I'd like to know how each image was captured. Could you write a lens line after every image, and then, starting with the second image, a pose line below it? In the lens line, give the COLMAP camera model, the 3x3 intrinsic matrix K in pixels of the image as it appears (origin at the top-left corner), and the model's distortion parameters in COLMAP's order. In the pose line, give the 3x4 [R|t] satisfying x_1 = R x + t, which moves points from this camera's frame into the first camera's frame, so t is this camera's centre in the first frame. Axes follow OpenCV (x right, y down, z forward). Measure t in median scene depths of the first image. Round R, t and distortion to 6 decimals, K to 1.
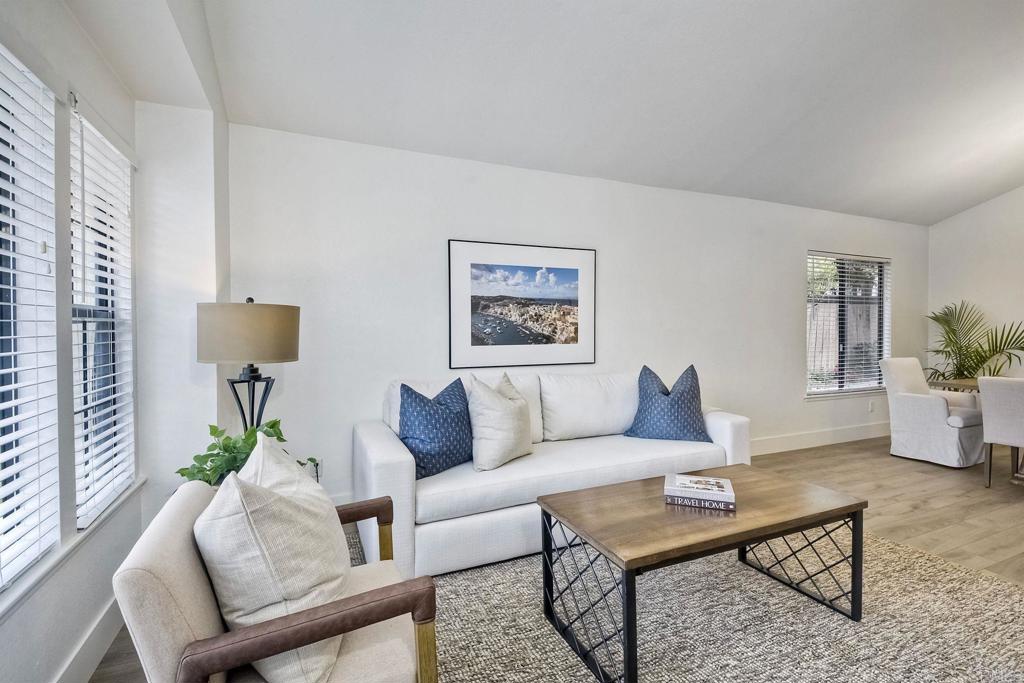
lens RADIAL K [[461.1, 0, 508.2], [0, 461.1, 335.1], [0, 0, 1]] dist [0.034267, -0.022838]
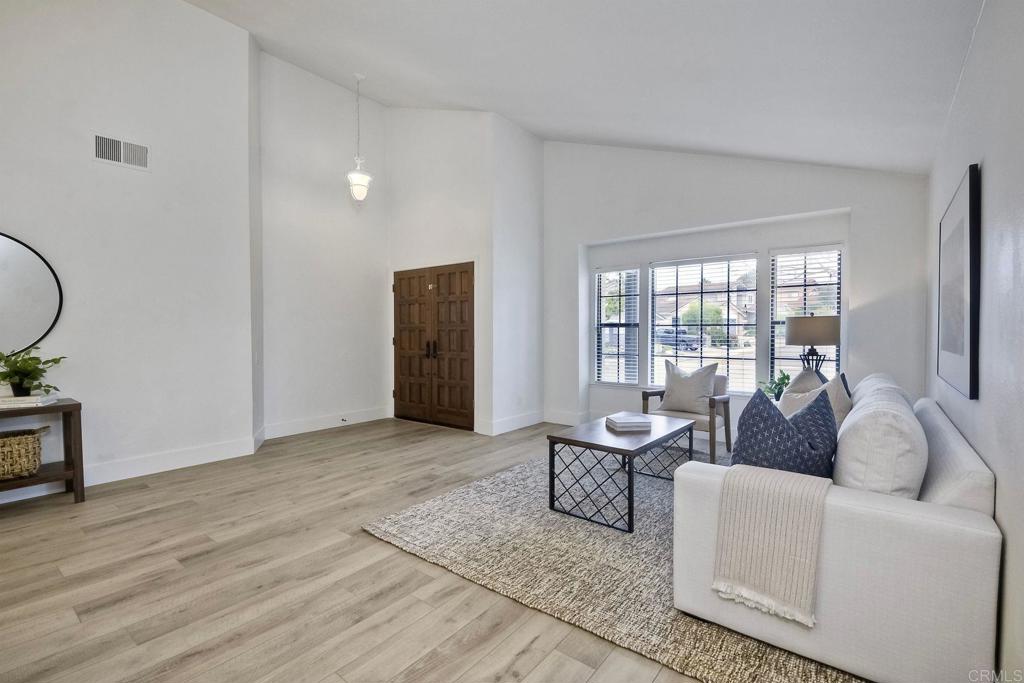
lens RADIAL K [[461.1, 0, 508.2], [0, 461.1, 335.1], [0, 0, 1]] dist [0.034267, -0.022838]
pose [[-0.881341, 0.010977, -0.472353, 0.917071], [-0.002539, 0.999606, 0.027967, -0.023191], [0.472474, 0.025848, -0.880966, 1.305177]]
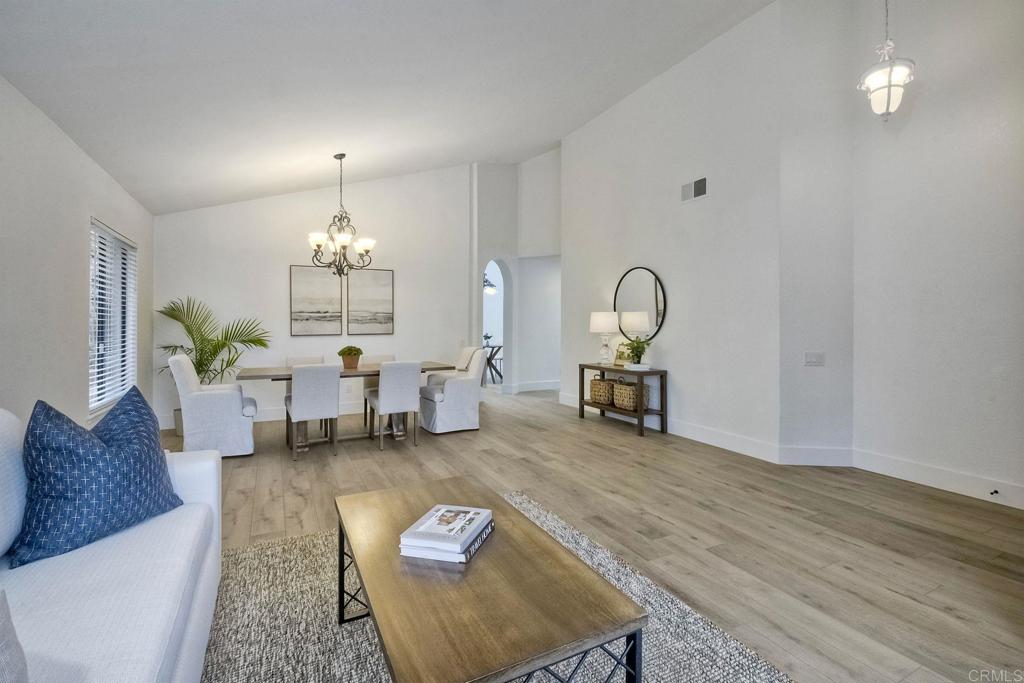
lens RADIAL K [[480.3, 0, 535.6], [0, 480.3, 327.1], [0, 0, 1]] dist [0.022651, -0.000471]
pose [[-0.090694, -0.003109, 0.995874, -0.232036], [0.009591, 0.999946, 0.003996, -0.005263], [-0.995833, 0.009914, -0.090660, 0.524133]]
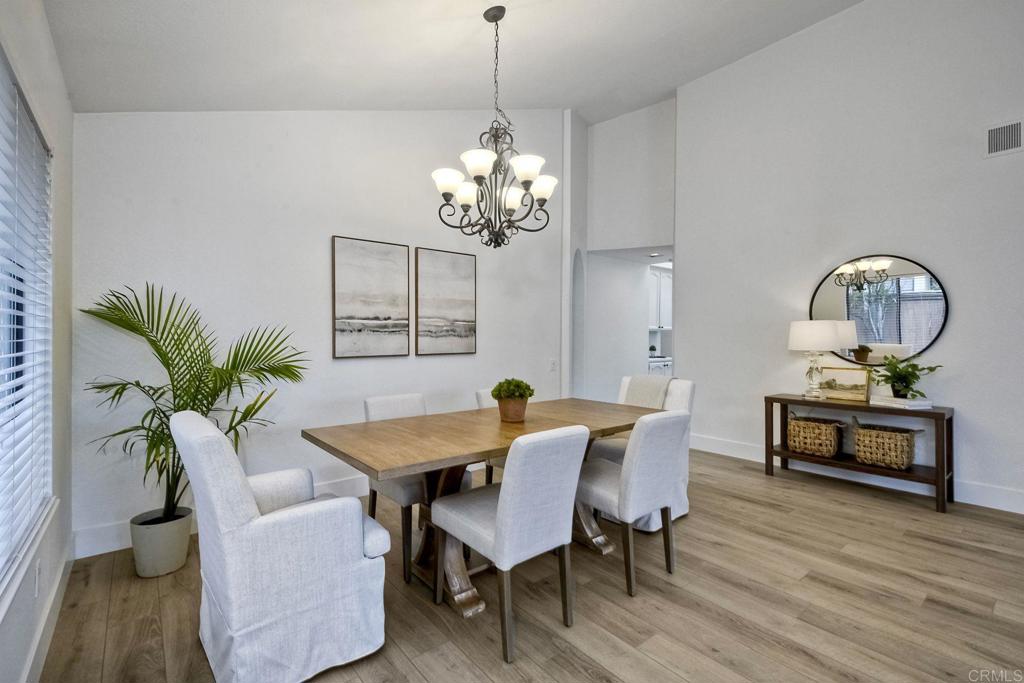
lens RADIAL K [[455.9, 0, 512.0], [0, 455.9, 341.5], [0, 0, 1]] dist [0.035745, -0.020956]
pose [[-0.271251, -0.007227, 0.962481, 0.577944], [0.007955, 0.999921, 0.009750, -0.016942], [-0.962476, 0.010301, -0.271172, 1.156918]]
